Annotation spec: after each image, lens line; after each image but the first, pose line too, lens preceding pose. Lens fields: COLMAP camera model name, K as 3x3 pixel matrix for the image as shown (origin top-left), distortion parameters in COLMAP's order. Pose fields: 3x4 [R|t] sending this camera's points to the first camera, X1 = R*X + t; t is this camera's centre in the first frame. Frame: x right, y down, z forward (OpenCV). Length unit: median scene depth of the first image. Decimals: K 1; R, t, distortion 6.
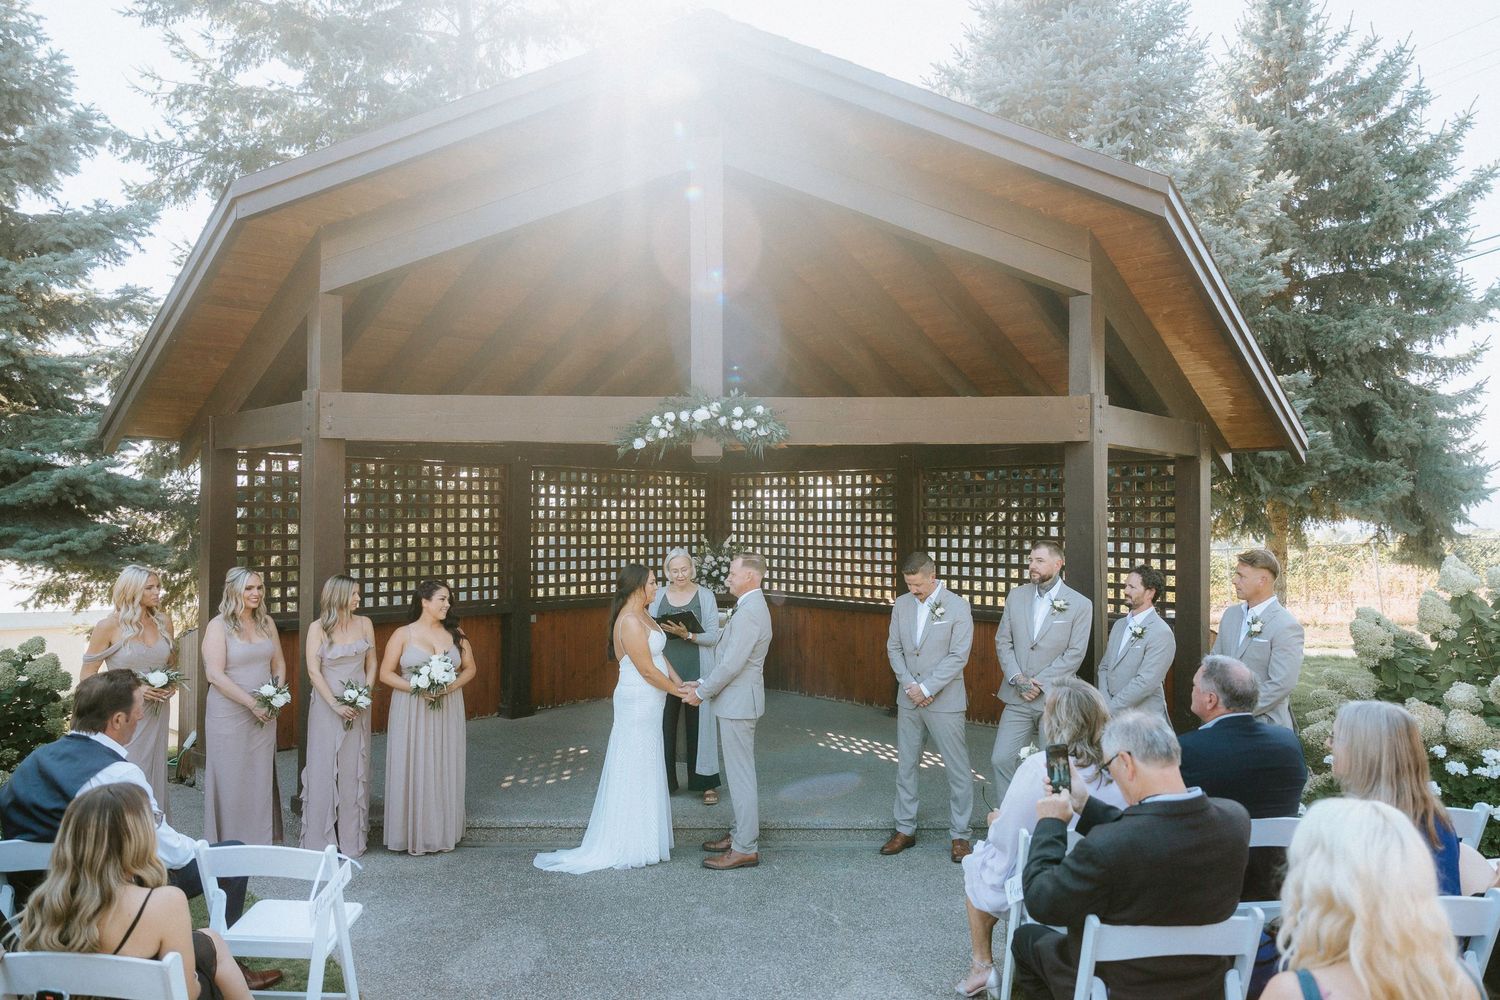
lens RADIAL K [[974.6, 0, 750.6], [0, 974.6, 508.4], [0, 0, 1]] dist [-0.007890, -0.000199]
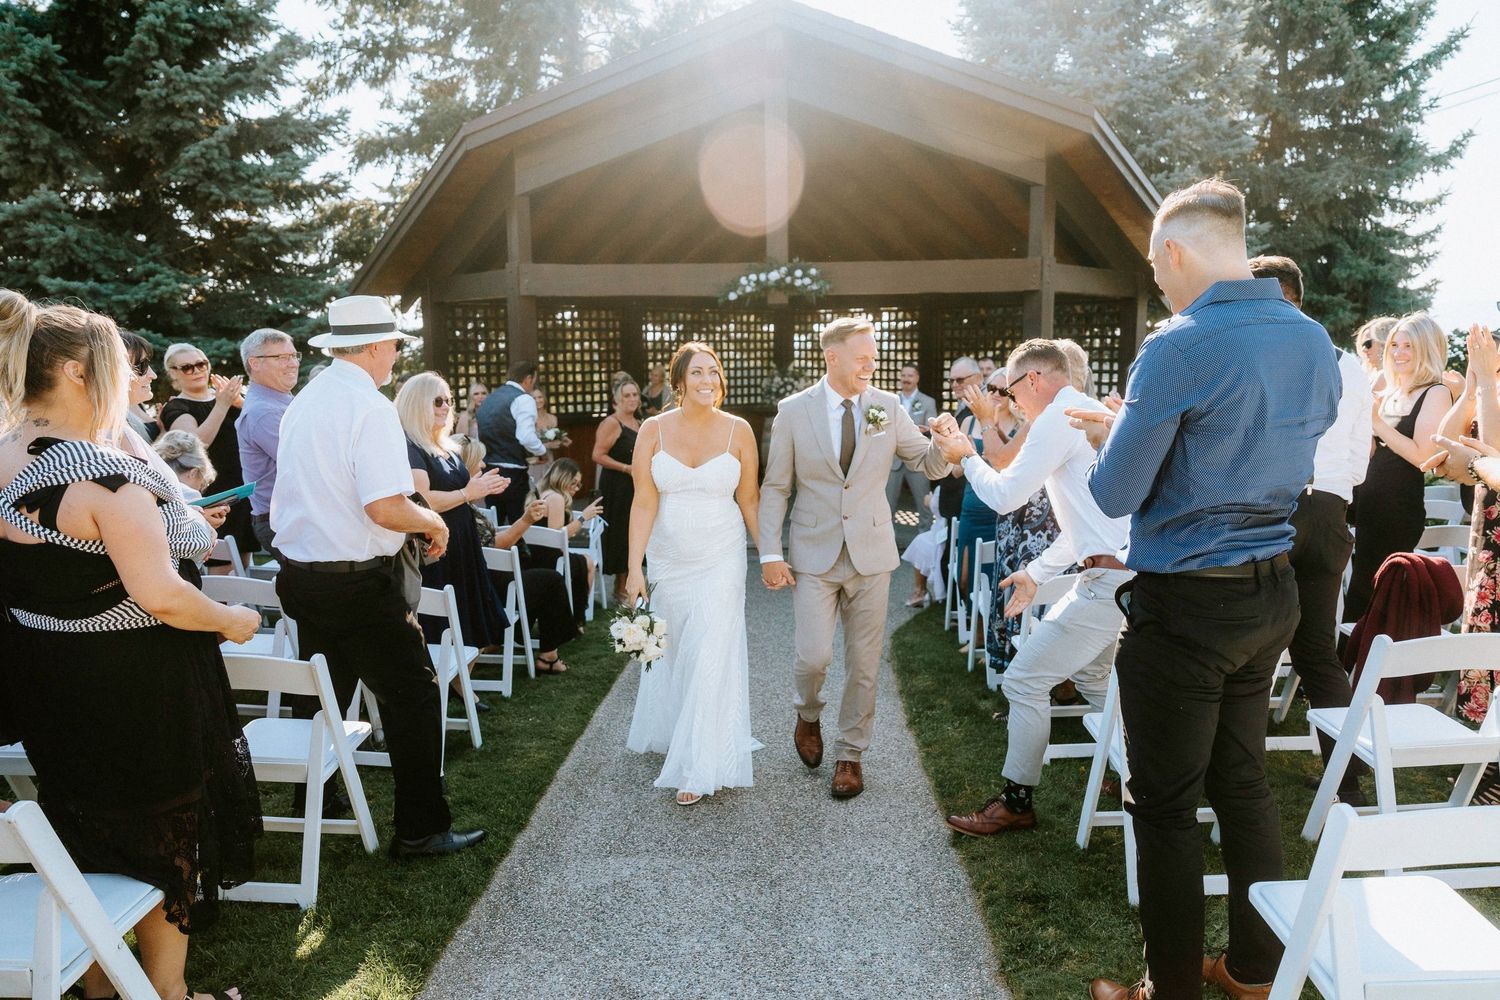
lens RADIAL K [[974.6, 0, 749.8], [0, 974.6, 492.9], [0, 0, 1]] dist [-0.007890, -0.000199]
pose [[0.997860, -0.001304, -0.065381, 0.006273], [0.011321, 0.988151, 0.153064, 0.002384], [0.064407, -0.153477, 0.986051, -0.340067]]
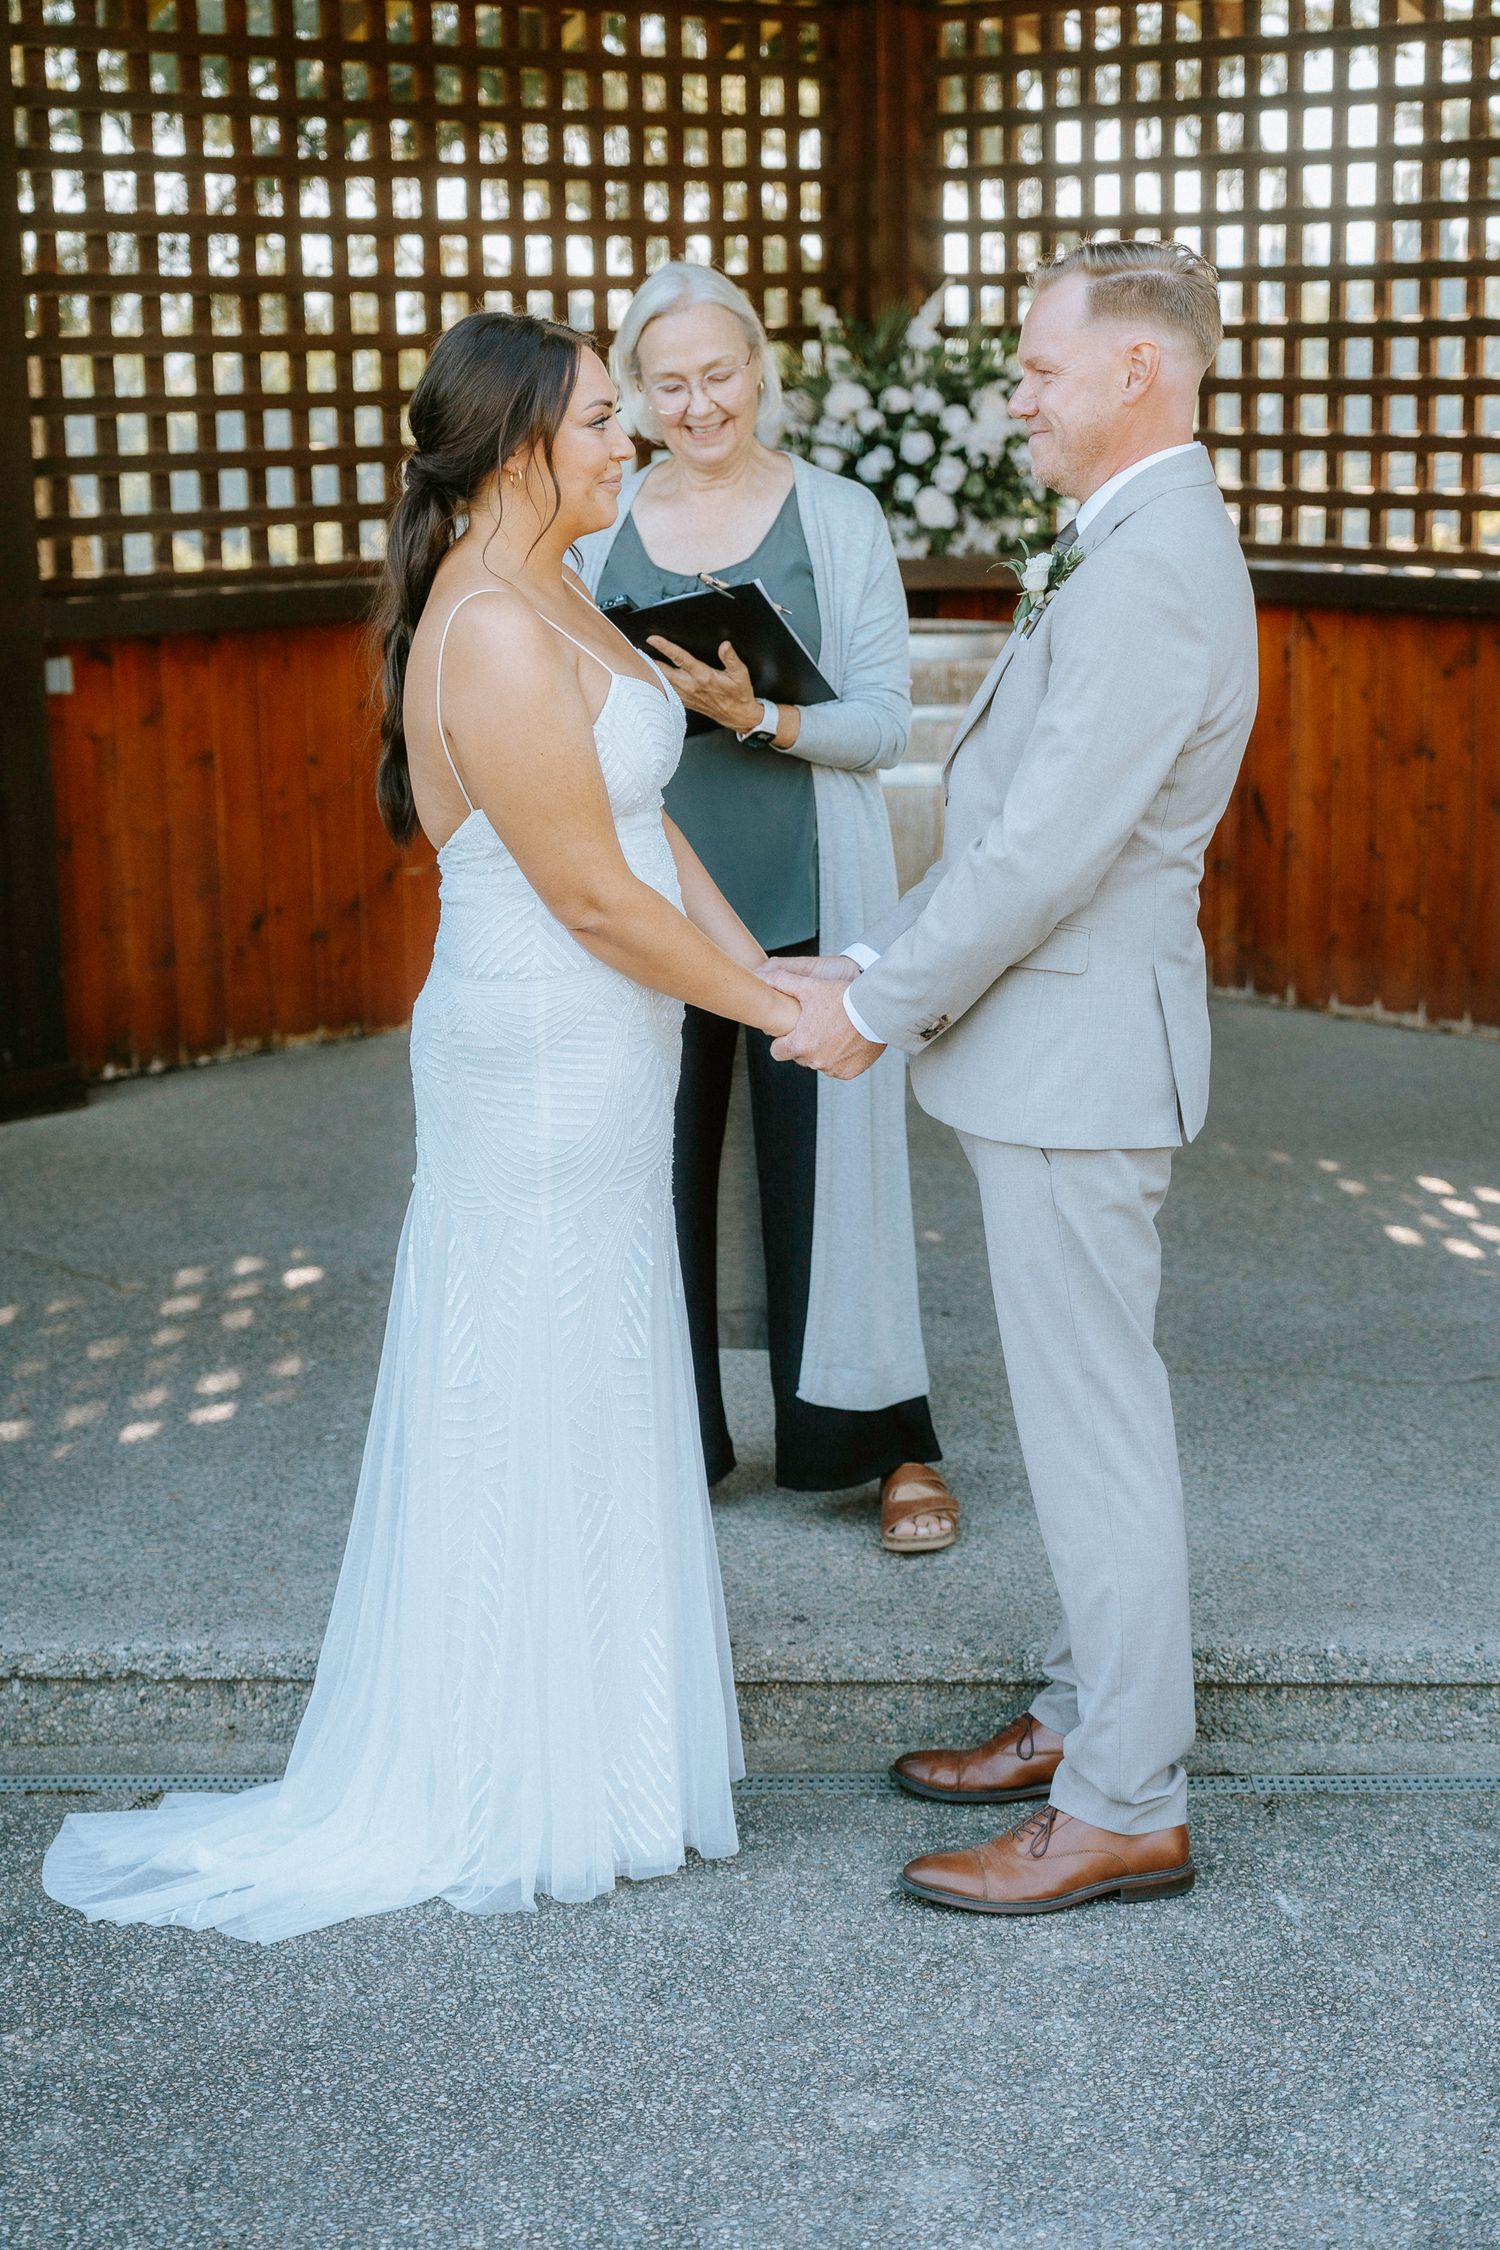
lens RADIAL K [[3580.3, 0, 760.8], [0, 3580.3, 1091.4], [0, 0, 1]] dist [-0.002404, 0.000000]
pose [[0.998529, -0.009296, -0.053420, -0.022910], [0.020607, 0.976331, 0.215300, 0.034639], [0.050154, -0.216084, 0.975086, 0.202596]]
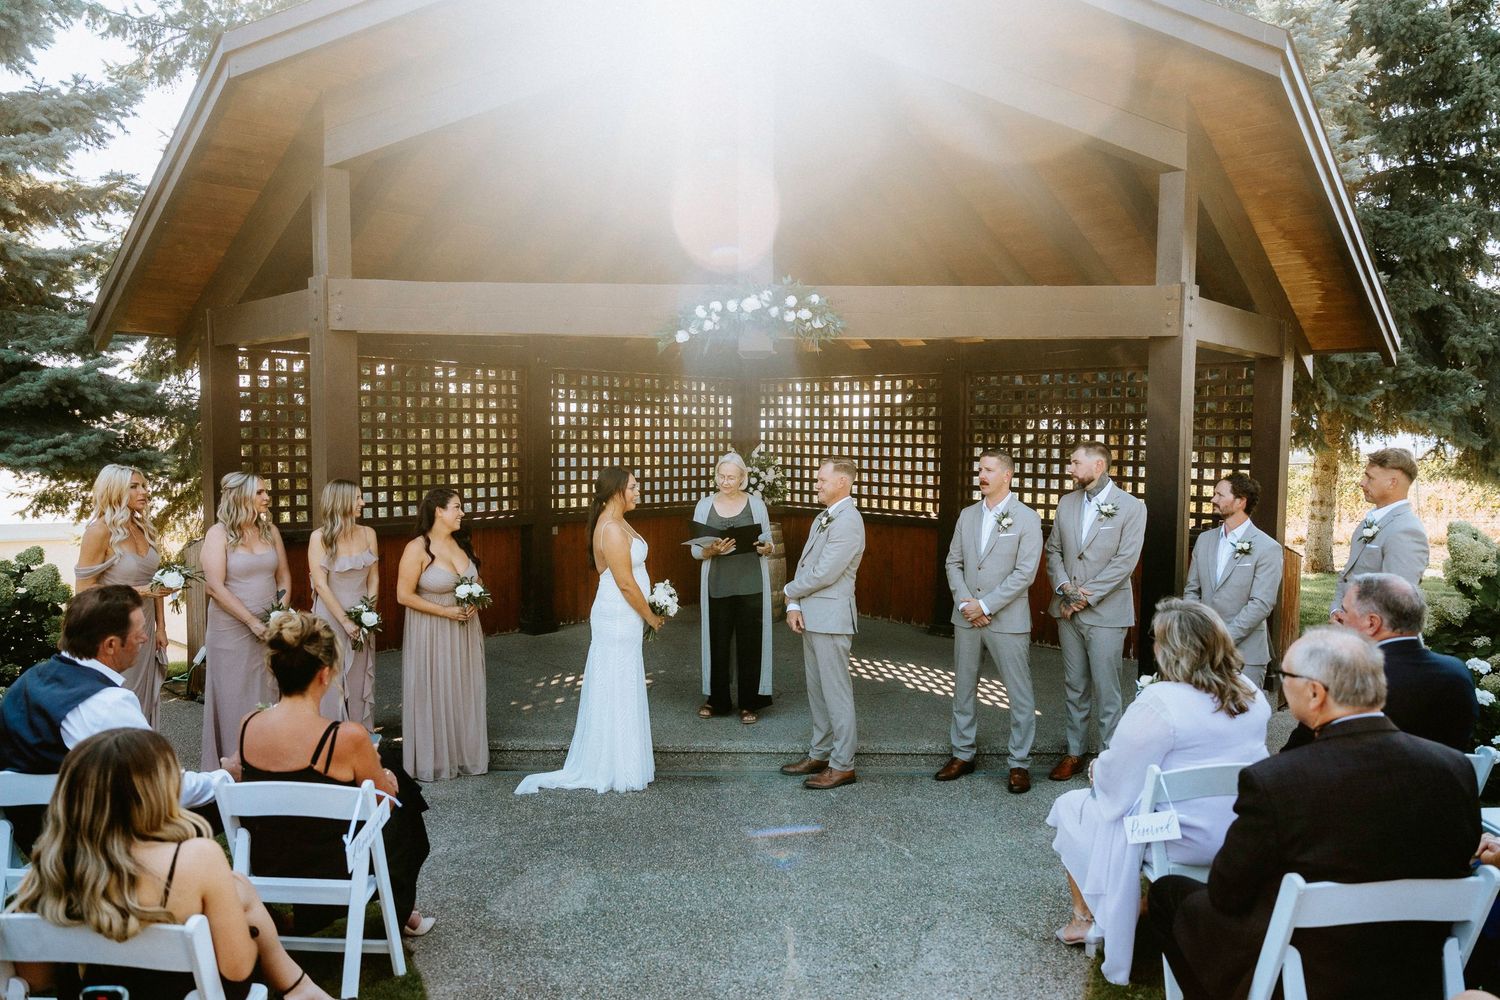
lens RADIAL K [[974.6, 0, 747.1], [0, 974.6, 515.5], [0, 0, 1]] dist [-0.007890, -0.000199]
pose [[0.999967, 0.004479, -0.006736, -0.030339], [-0.003837, 0.995713, 0.092420, 0.009991], [0.007121, -0.092391, 0.995697, 0.056122]]
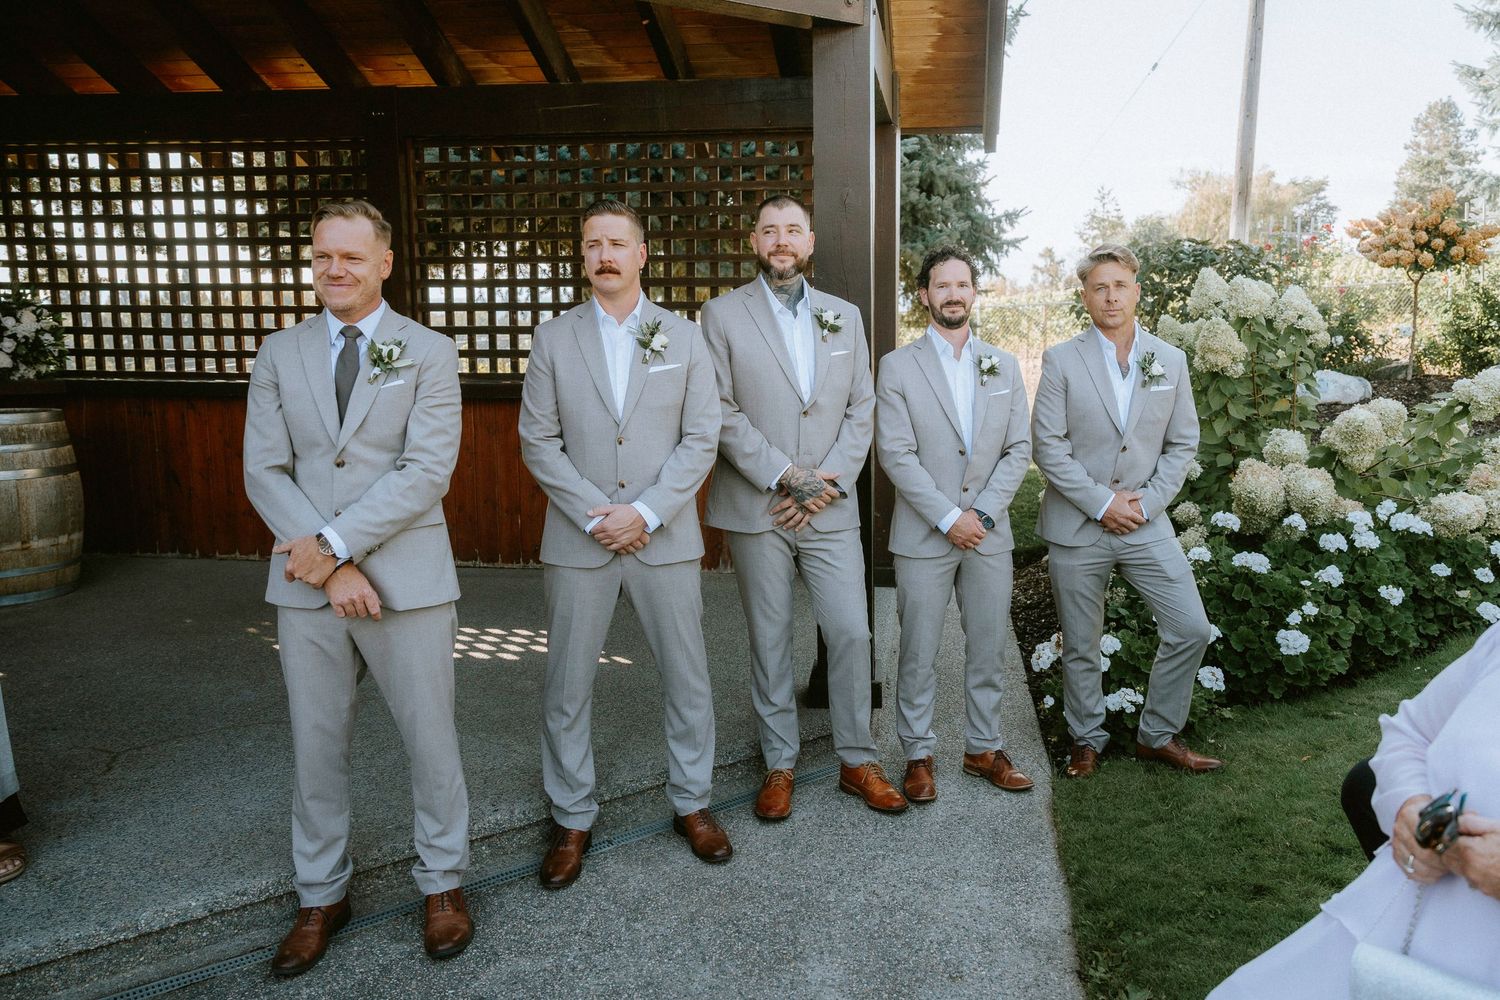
lens RADIAL K [[1083.2, 0, 803.0], [0, 1083.2, 462.7], [0, 0, 1]] dist [-0.005452, 0.003683]
pose [[0.799169, -0.082714, 0.595388, -0.033108], [-0.004622, 0.989613, 0.143685, 0.054054], [-0.601088, -0.117581, 0.790486, 0.344623]]
